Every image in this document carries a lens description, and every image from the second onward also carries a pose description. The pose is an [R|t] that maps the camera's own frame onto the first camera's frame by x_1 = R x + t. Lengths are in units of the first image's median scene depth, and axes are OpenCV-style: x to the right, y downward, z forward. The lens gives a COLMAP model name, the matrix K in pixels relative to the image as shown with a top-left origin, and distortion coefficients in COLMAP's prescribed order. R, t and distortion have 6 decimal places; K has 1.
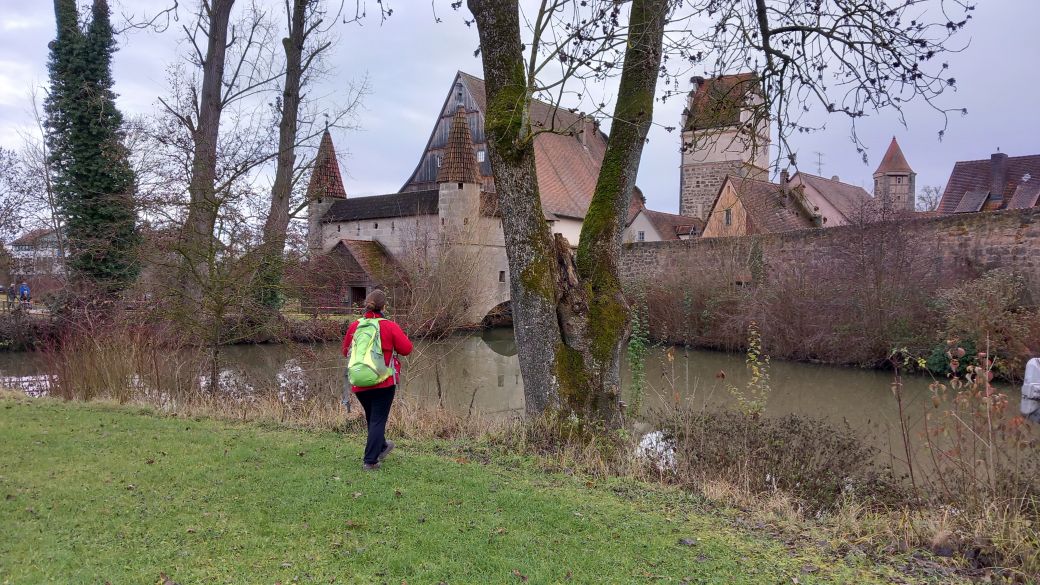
lens RADIAL K [[826.2, 0, 522.5], [0, 826.2, 286.6], [0, 0, 1]] dist [0.033294, -0.017582]
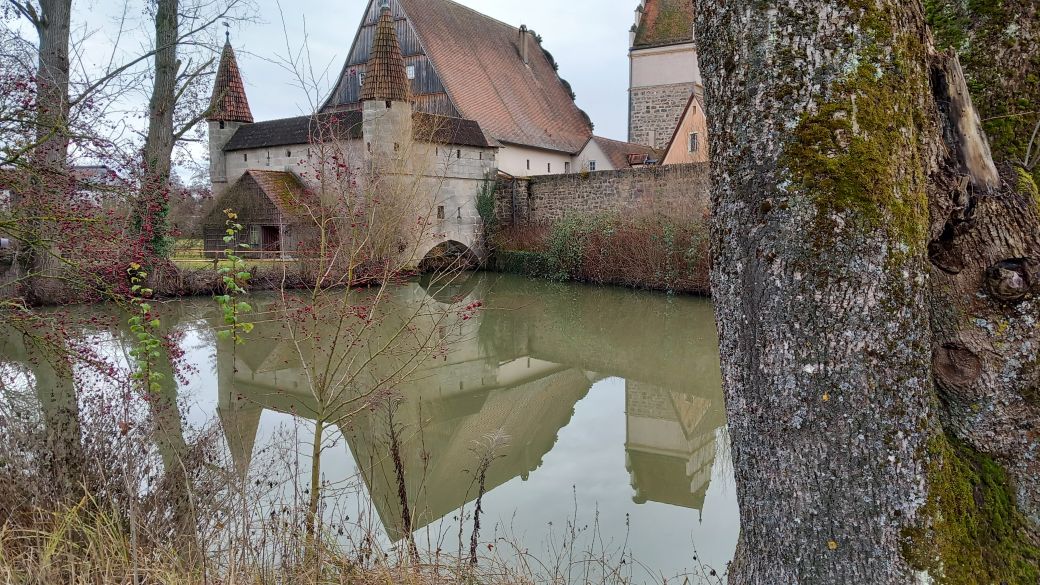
lens RADIAL K [[826.2, 0, 520.6], [0, 826.2, 303.8], [0, 0, 1]] dist [0.033294, -0.017582]
pose [[0.996242, -0.019710, 0.084340, -0.014705], [0.011556, 0.995305, 0.096099, 0.001173], [-0.085838, -0.094763, 0.991792, 0.120935]]
